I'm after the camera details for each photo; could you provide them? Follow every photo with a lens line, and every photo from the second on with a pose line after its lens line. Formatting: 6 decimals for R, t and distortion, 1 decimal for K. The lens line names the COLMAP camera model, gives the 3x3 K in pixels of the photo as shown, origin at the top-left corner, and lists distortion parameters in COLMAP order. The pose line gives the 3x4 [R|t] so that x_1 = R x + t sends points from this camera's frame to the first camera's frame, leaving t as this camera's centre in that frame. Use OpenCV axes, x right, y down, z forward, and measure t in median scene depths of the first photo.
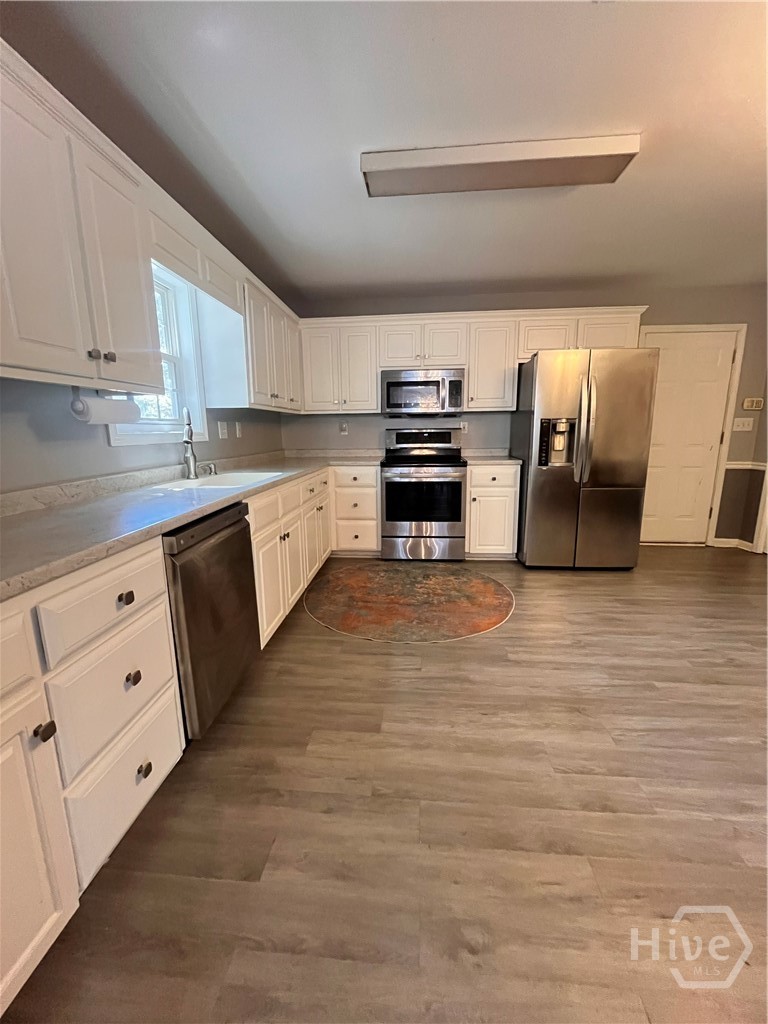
lens RADIAL K [[413.9, 0, 385.3], [0, 413.9, 508.6], [0, 0, 1]] dist [0.000174, -0.000511]
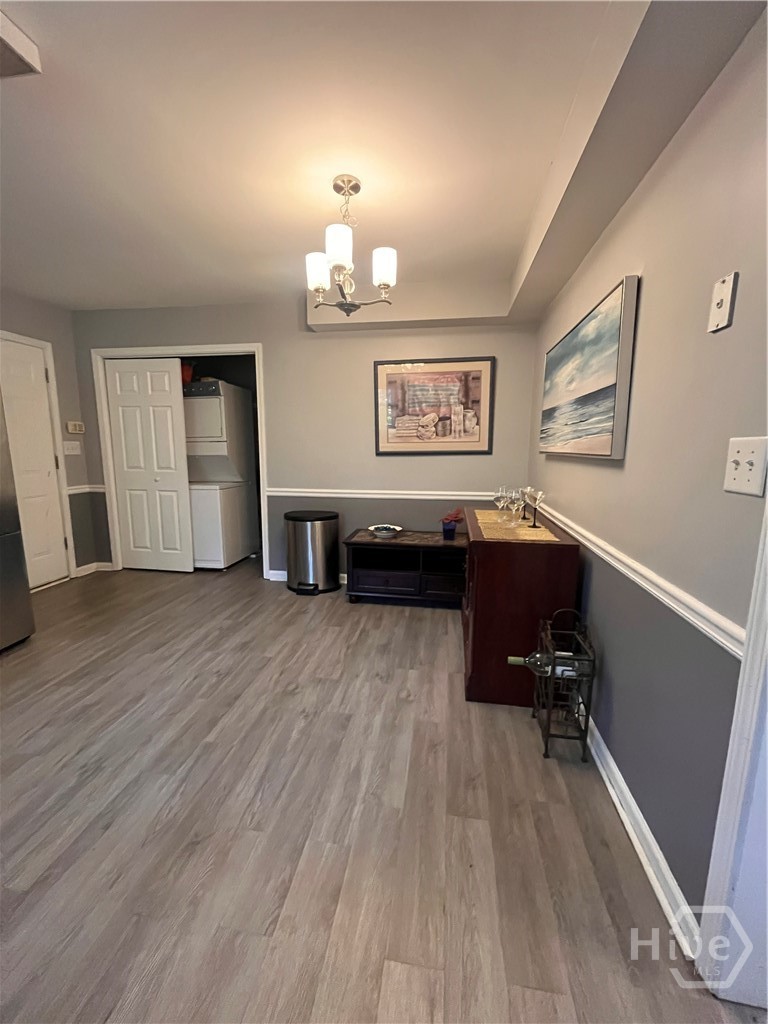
lens RADIAL K [[413.9, 0, 385.8], [0, 413.9, 511.6], [0, 0, 1]] dist [0.000174, -0.000511]
pose [[0.069243, -0.148099, 0.986545, -0.122524], [0.182789, 0.974060, 0.133396, -0.100703], [-0.980711, 0.171093, 0.094518, 0.405491]]
